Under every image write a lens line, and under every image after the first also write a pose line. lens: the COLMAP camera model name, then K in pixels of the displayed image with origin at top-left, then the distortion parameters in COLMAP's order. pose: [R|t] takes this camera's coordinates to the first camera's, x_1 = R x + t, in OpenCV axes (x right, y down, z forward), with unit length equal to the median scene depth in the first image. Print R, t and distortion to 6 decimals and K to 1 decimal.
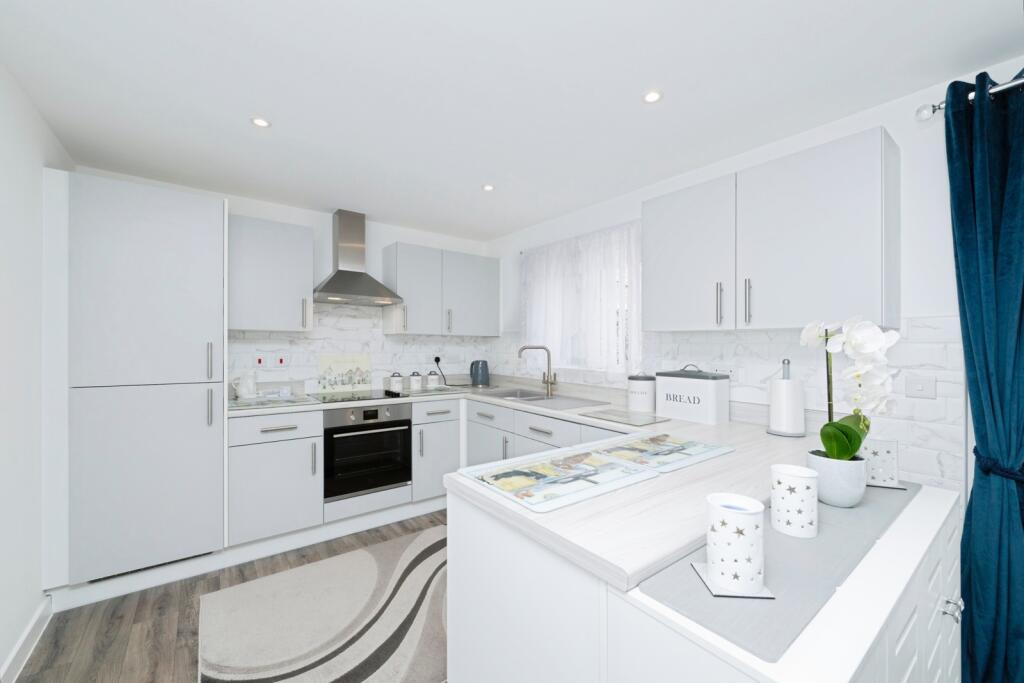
lens RADIAL K [[410.5, 0, 511.1], [0, 410.5, 351.3], [0, 0, 1]] dist [-0.001373, -0.000165]
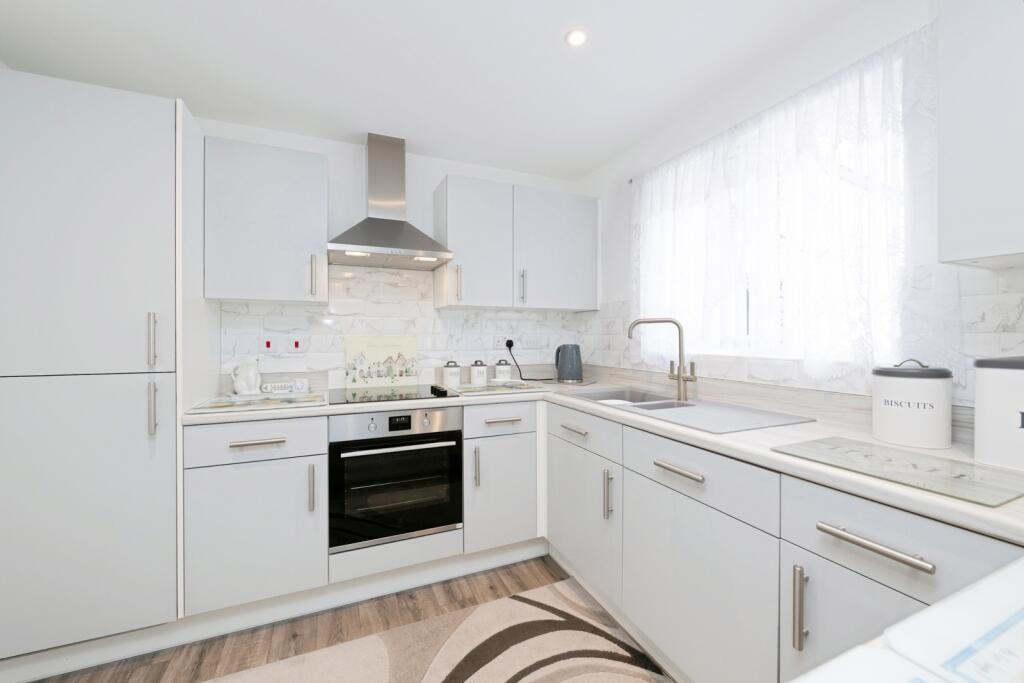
lens RADIAL K [[410.5, 0, 511.1], [0, 410.5, 351.3], [0, 0, 1]] dist [-0.001373, -0.000165]
pose [[0.971630, -0.001802, -0.236500, -0.007672], [0.006385, 0.999806, 0.018614, 0.023572], [0.236421, -0.019596, 0.971453, 0.351959]]
